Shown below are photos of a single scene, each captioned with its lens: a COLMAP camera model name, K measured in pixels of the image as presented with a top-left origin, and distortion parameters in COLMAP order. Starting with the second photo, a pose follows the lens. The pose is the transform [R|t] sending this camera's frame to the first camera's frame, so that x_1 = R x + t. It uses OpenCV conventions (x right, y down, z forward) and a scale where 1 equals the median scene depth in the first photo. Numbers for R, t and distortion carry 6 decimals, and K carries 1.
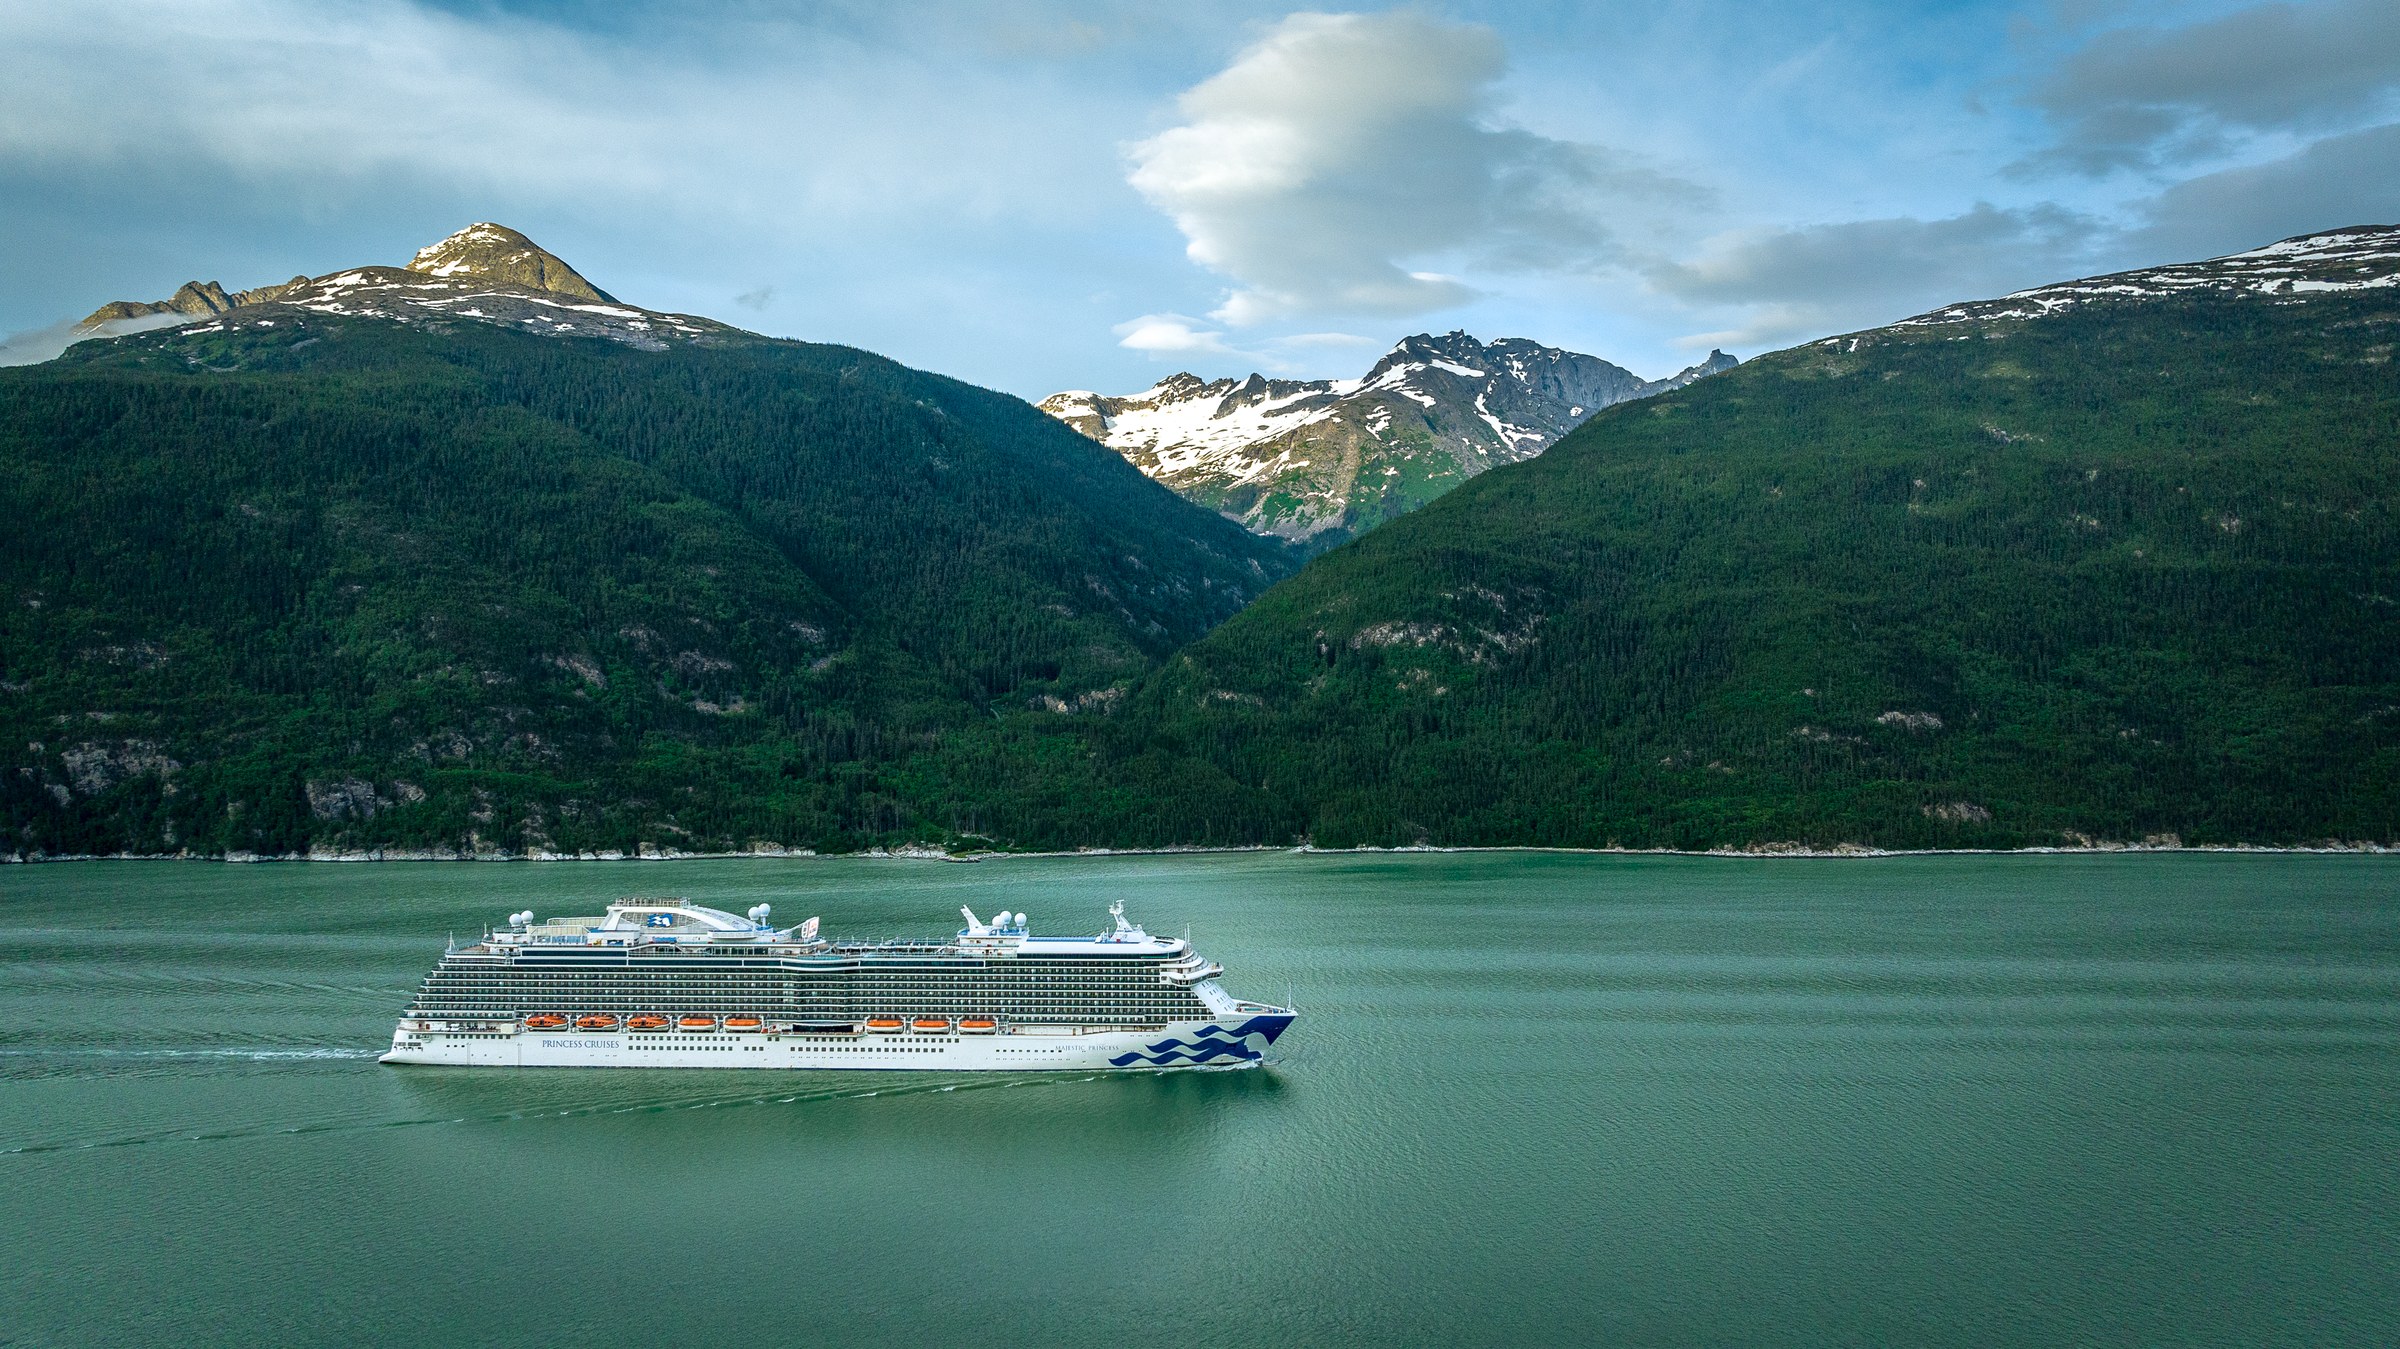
lens RADIAL K [[1687.4, 0, 1200.0], [0, 1687.4, 674.5], [0, 0, 1]] dist [-0.025493, 0.042251]
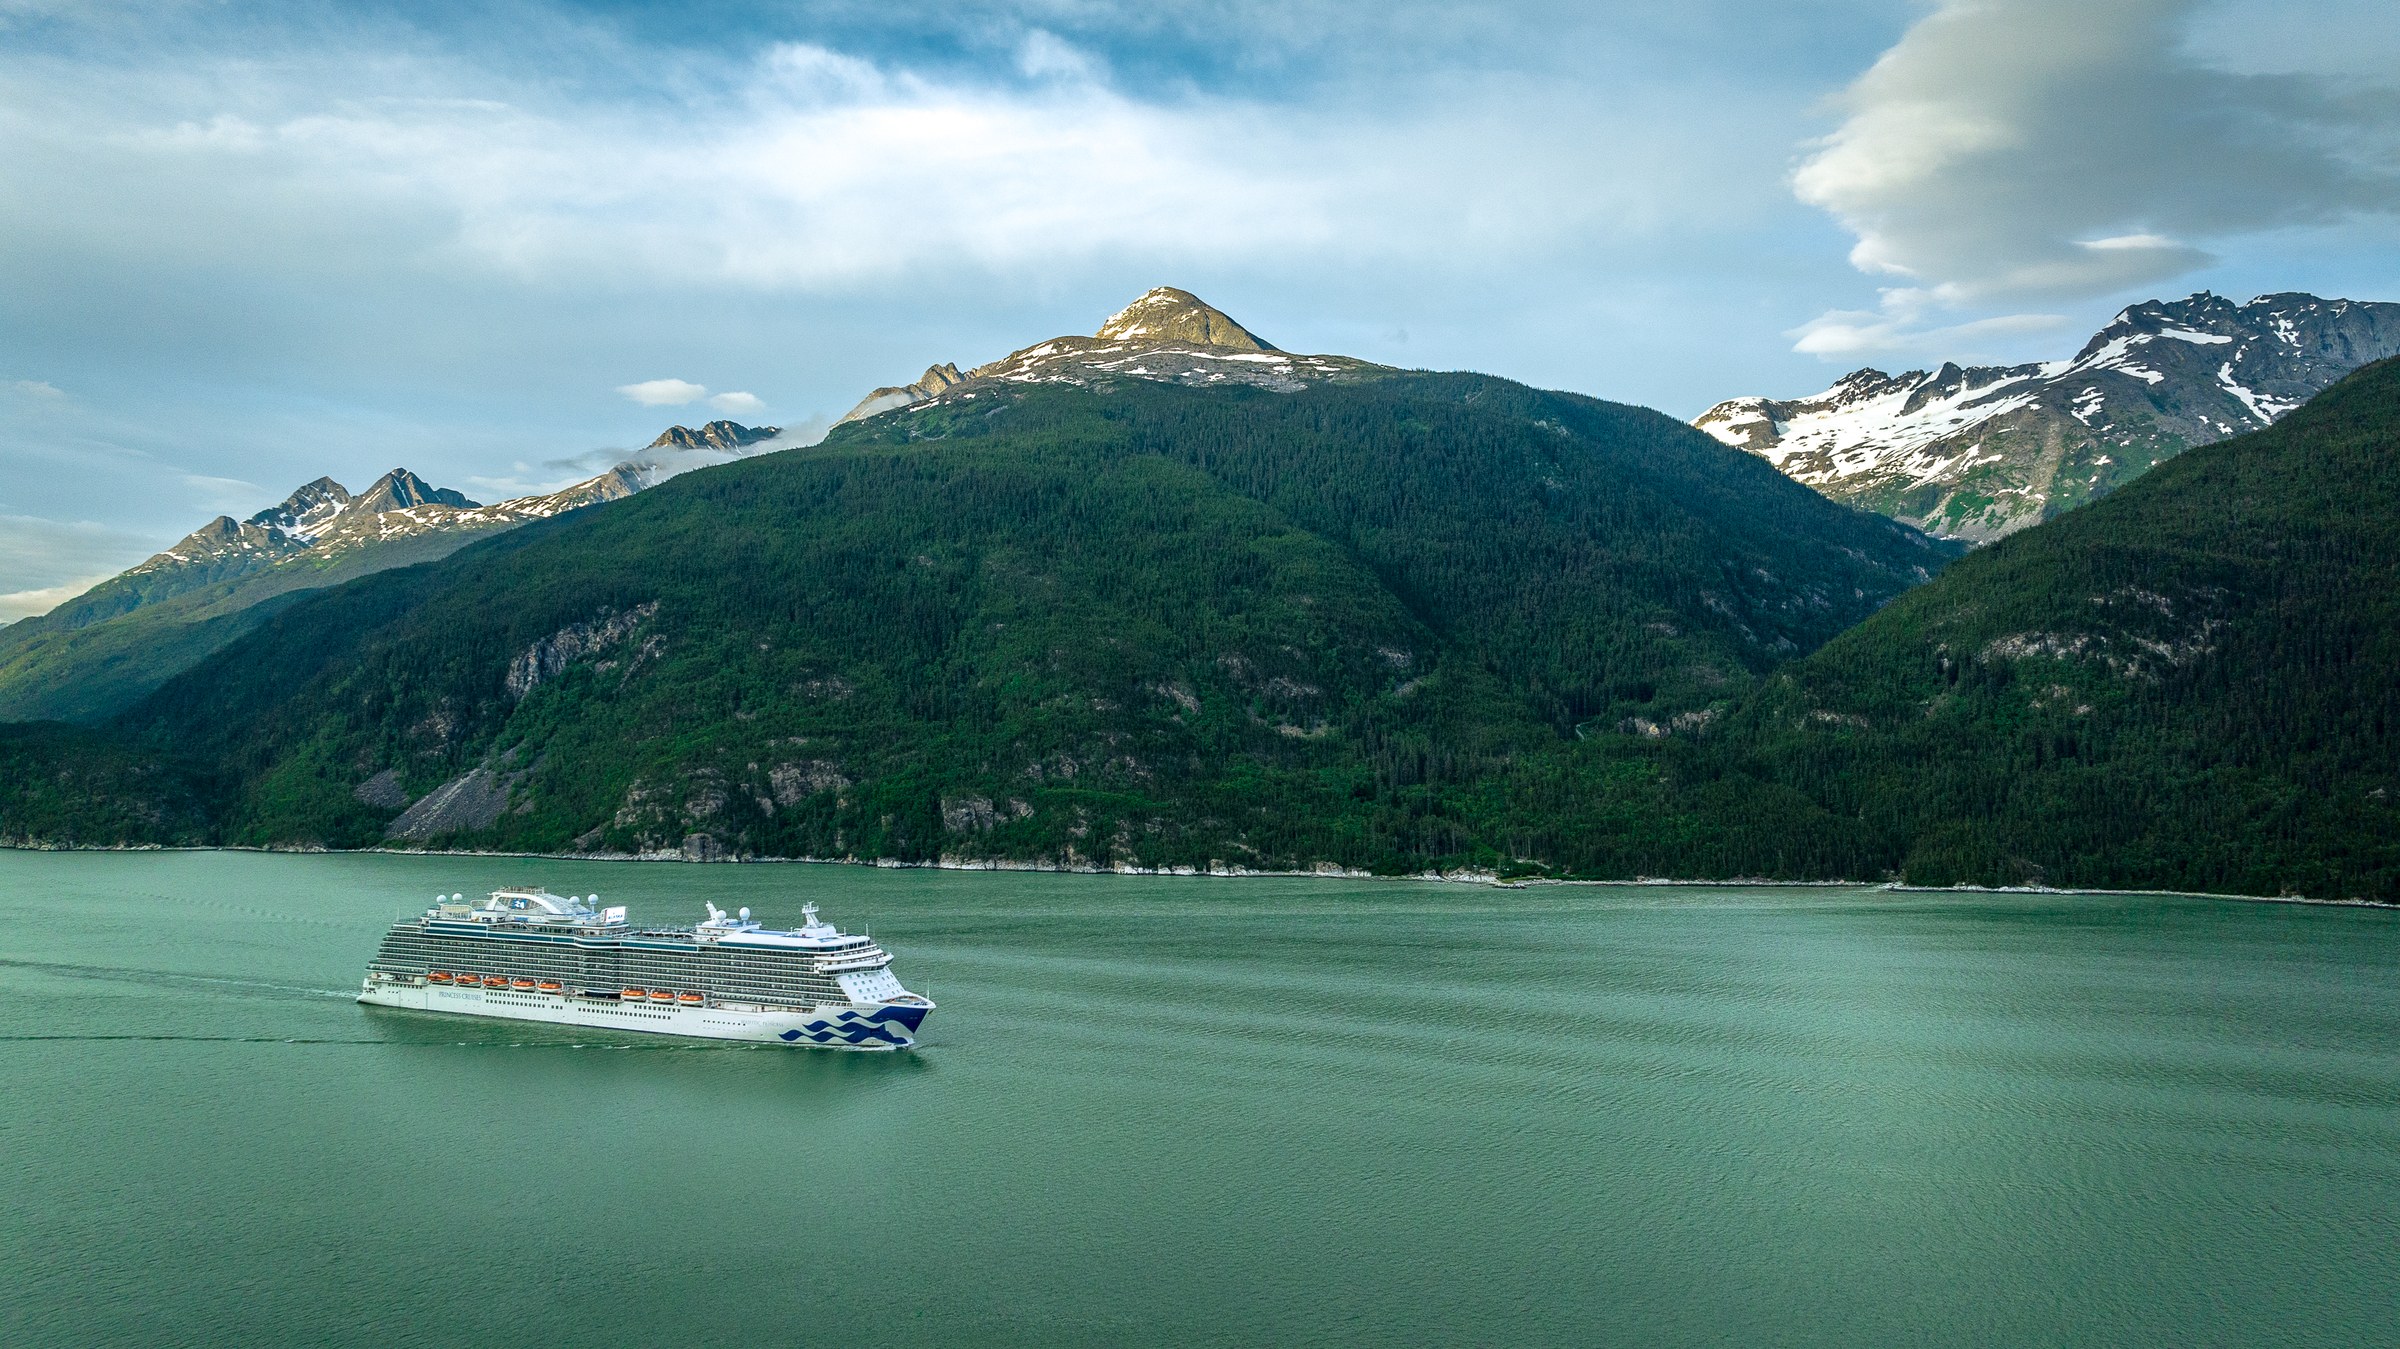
lens RADIAL K [[1687.4, 0, 1200.0], [0, 1687.4, 674.5], [0, 0, 1]] dist [-0.025493, 0.042251]
pose [[0.919248, -0.016460, -0.393336, 0.061242], [0.011291, 0.999817, -0.015452, -0.000148], [0.393518, 0.009763, 0.919265, 0.016859]]
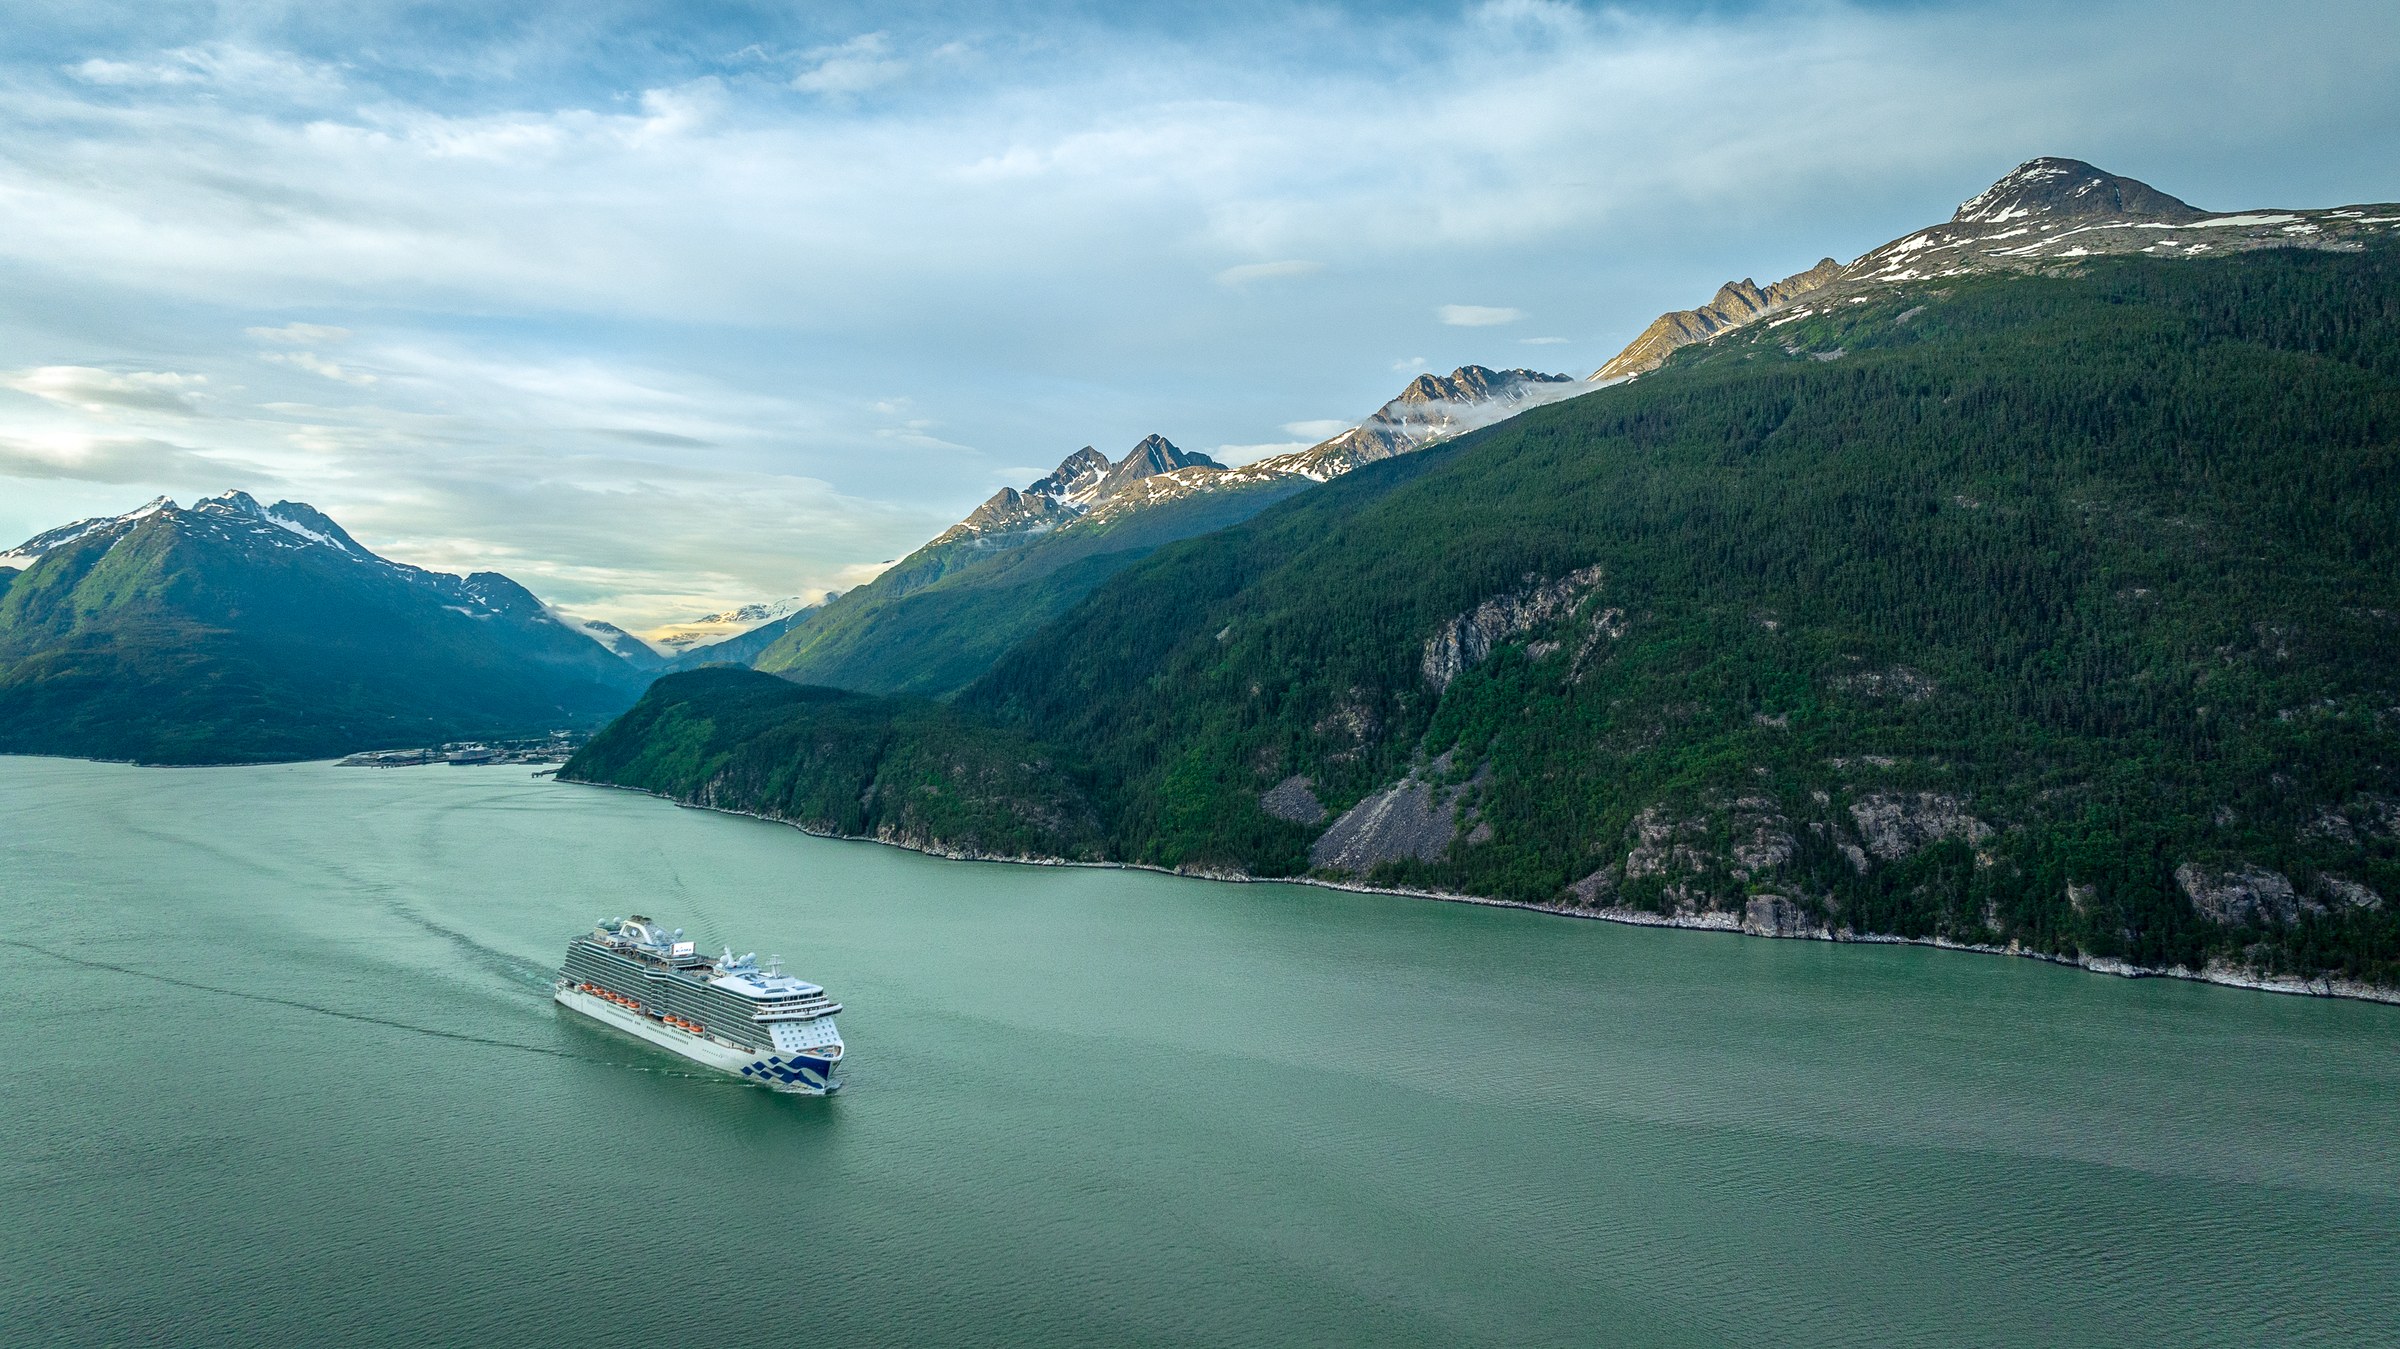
lens RADIAL K [[1687.4, 0, 1200.0], [0, 1687.4, 674.5], [0, 0, 1]] dist [-0.025493, 0.042251]
pose [[0.694973, -0.002899, -0.719030, -0.235742], [0.014475, 0.999846, 0.009958, -0.026178], [0.718891, -0.017328, 0.694907, 0.142643]]
